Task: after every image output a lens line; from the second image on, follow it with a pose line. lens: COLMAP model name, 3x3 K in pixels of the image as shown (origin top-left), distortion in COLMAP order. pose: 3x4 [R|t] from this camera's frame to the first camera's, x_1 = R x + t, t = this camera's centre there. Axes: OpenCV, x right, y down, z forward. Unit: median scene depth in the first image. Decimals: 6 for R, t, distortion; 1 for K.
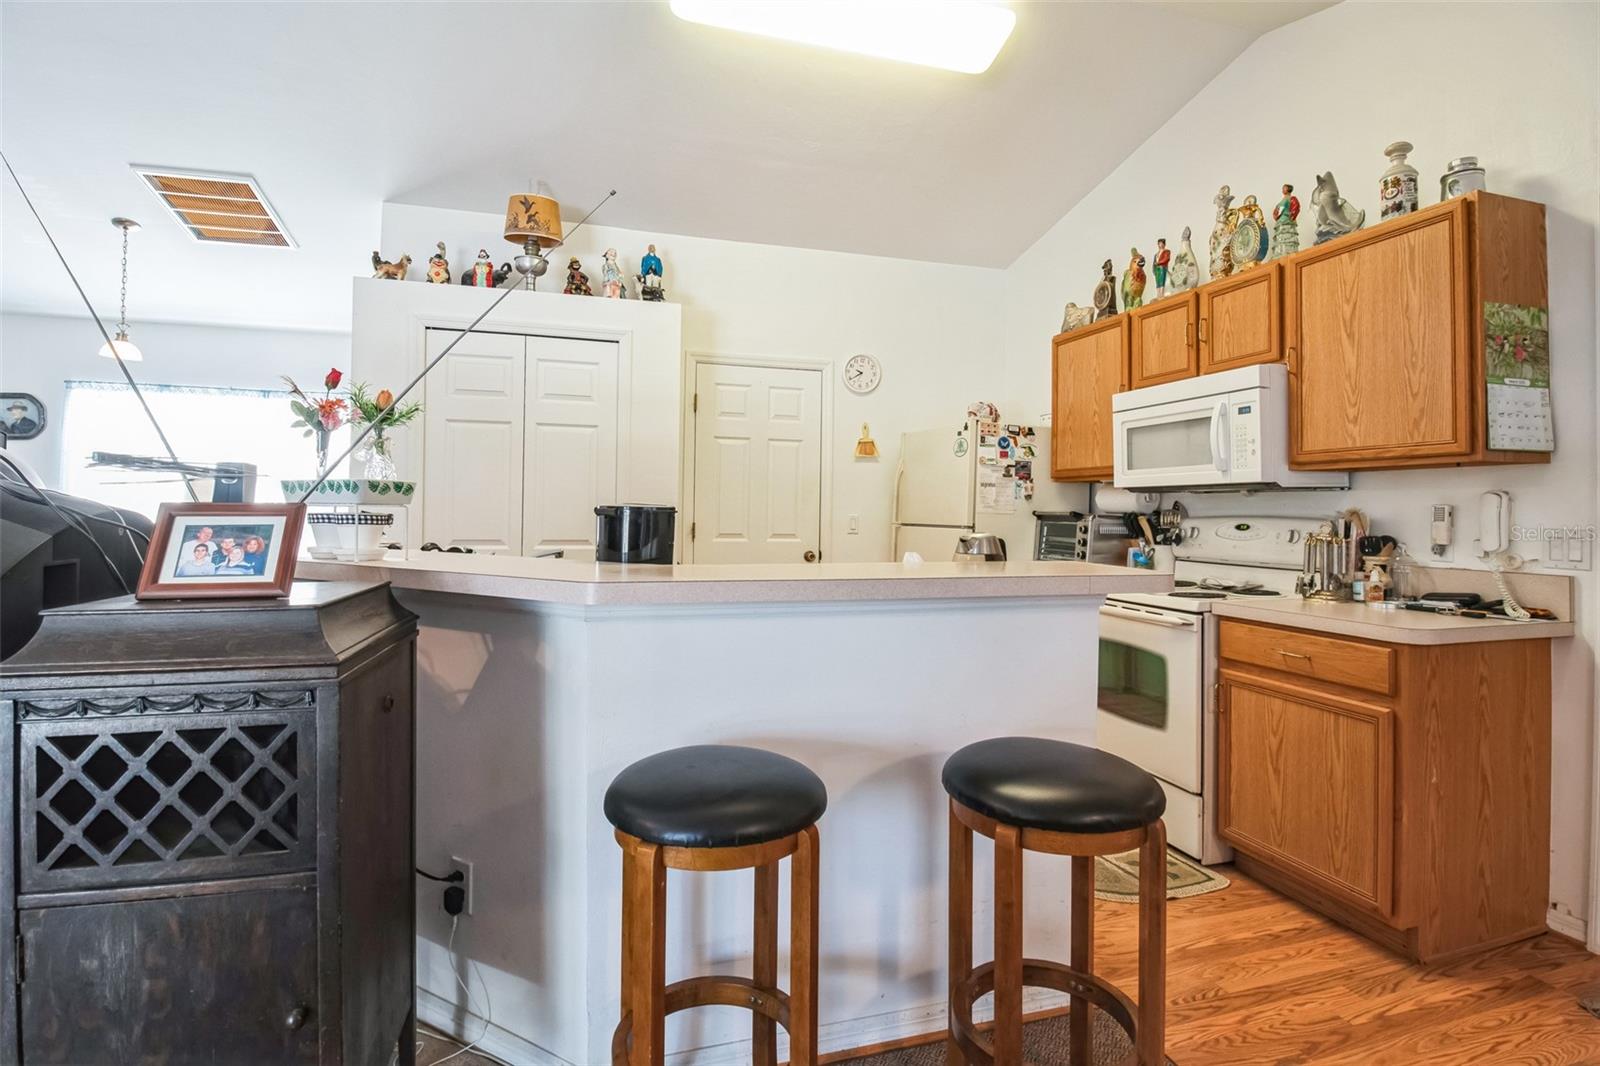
lens RADIAL K [[781.3, 0, 806.5], [0, 781.3, 485.1], [0, 0, 1]] dist [0.002190, -0.015776]
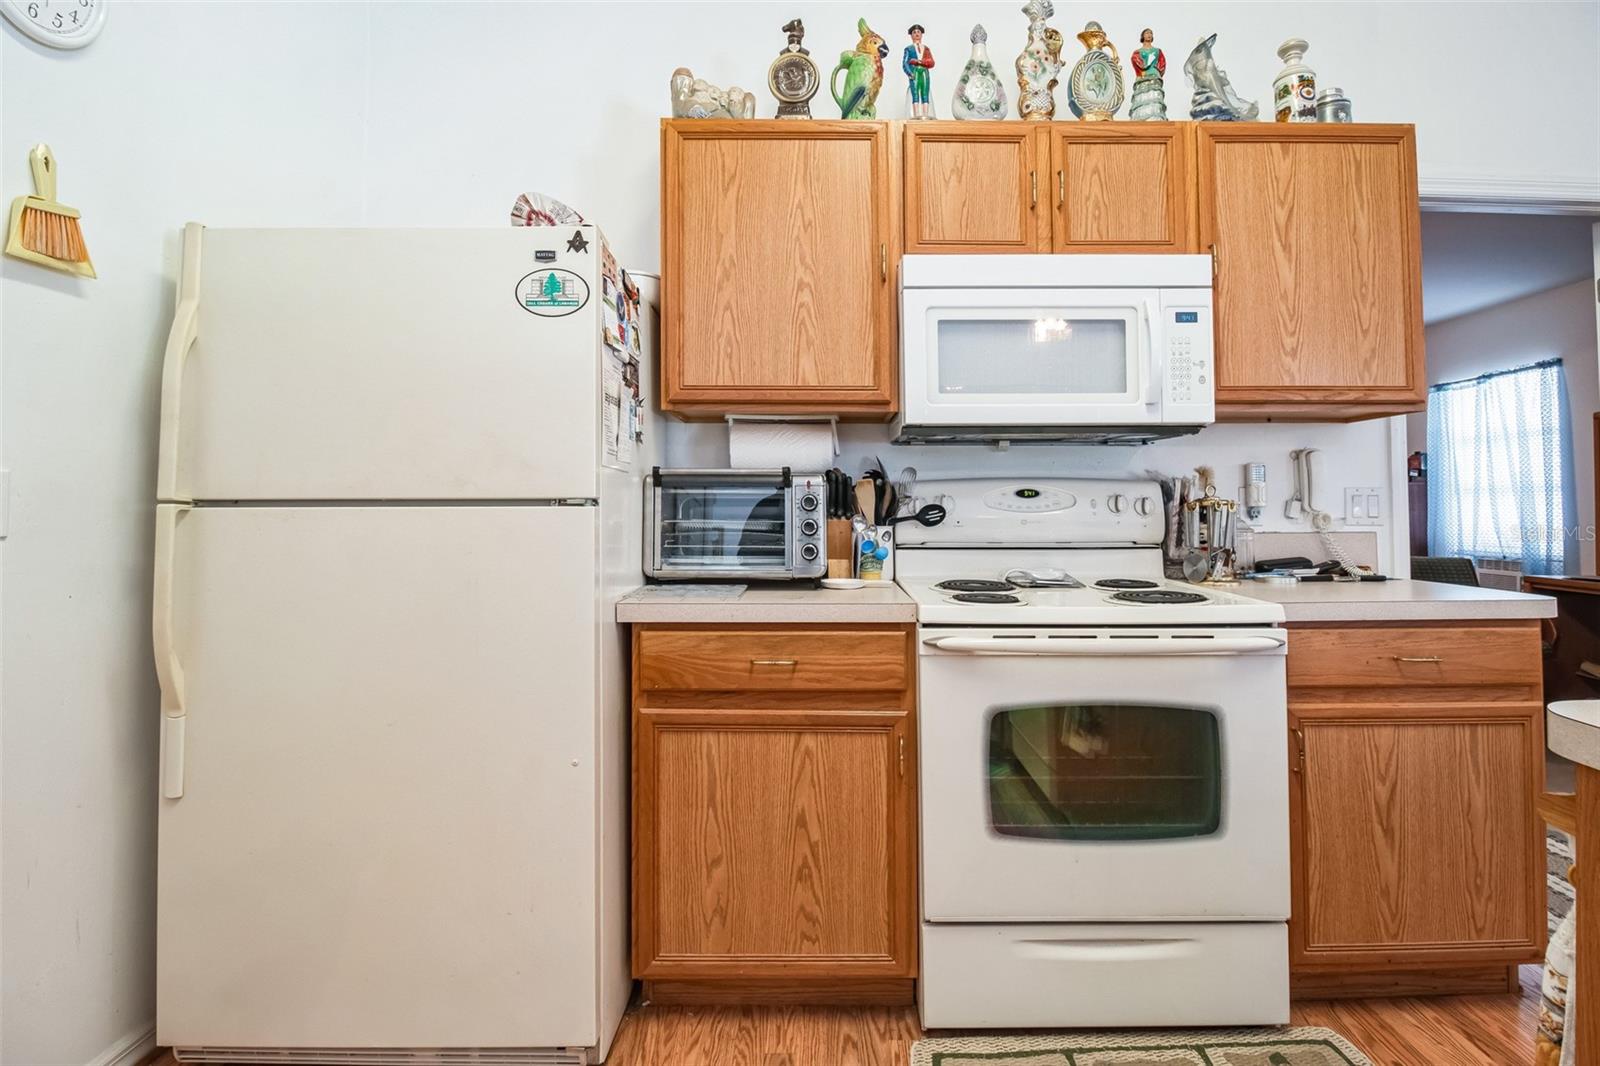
lens RADIAL K [[781.3, 0, 806.5], [0, 781.3, 485.1], [0, 0, 1]] dist [0.002190, -0.015776]
pose [[0.290507, 0.019112, 0.956682, -0.149469], [-0.025222, 0.999606, -0.012311, 0.054400], [-0.956540, -0.020553, 0.290874, 0.896057]]
